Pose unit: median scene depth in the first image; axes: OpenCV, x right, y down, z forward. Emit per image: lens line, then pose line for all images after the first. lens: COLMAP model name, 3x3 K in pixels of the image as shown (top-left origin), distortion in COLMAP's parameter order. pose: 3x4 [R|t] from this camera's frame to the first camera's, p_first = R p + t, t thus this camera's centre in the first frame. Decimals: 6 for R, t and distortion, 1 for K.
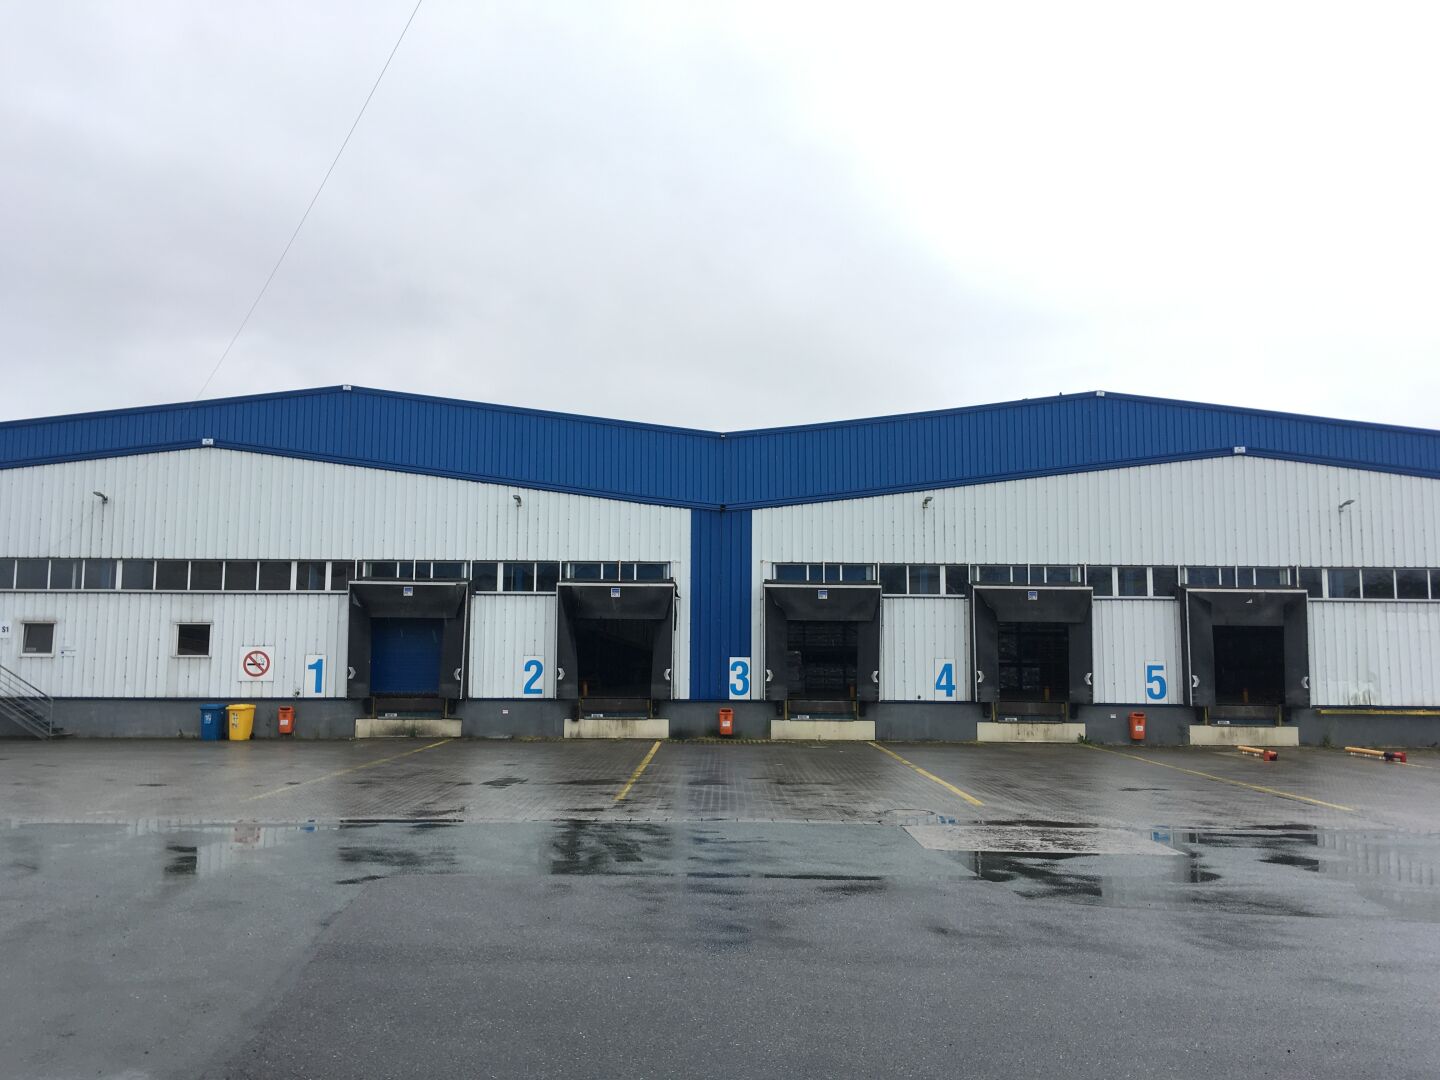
lens RADIAL K [[1229.3, 0, 719.2], [0, 1229.3, 547.1], [0, 0, 1]] dist [0.117138, -0.168149]
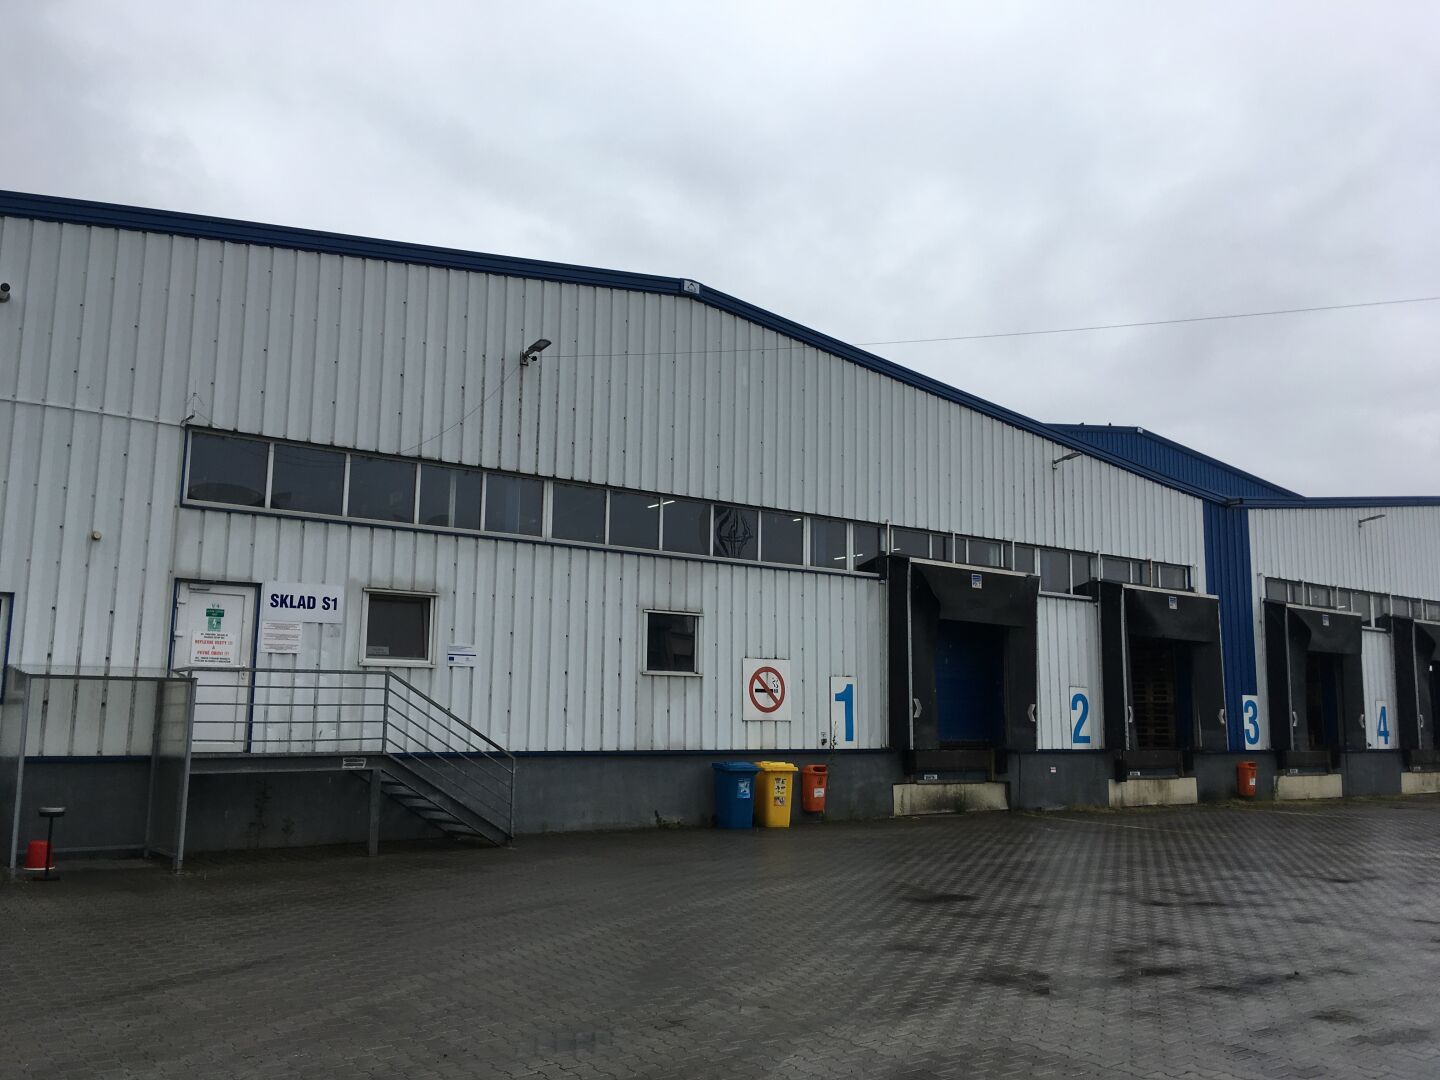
lens RADIAL K [[1229.3, 0, 734.3], [0, 1229.3, 535.3], [0, 0, 1]] dist [0.117138, -0.168149]
pose [[0.798546, 0.091388, 0.594956, -0.726195], [-0.065652, 0.995734, -0.064832, 0.061109], [-0.598343, 0.012711, 0.801139, 0.557945]]
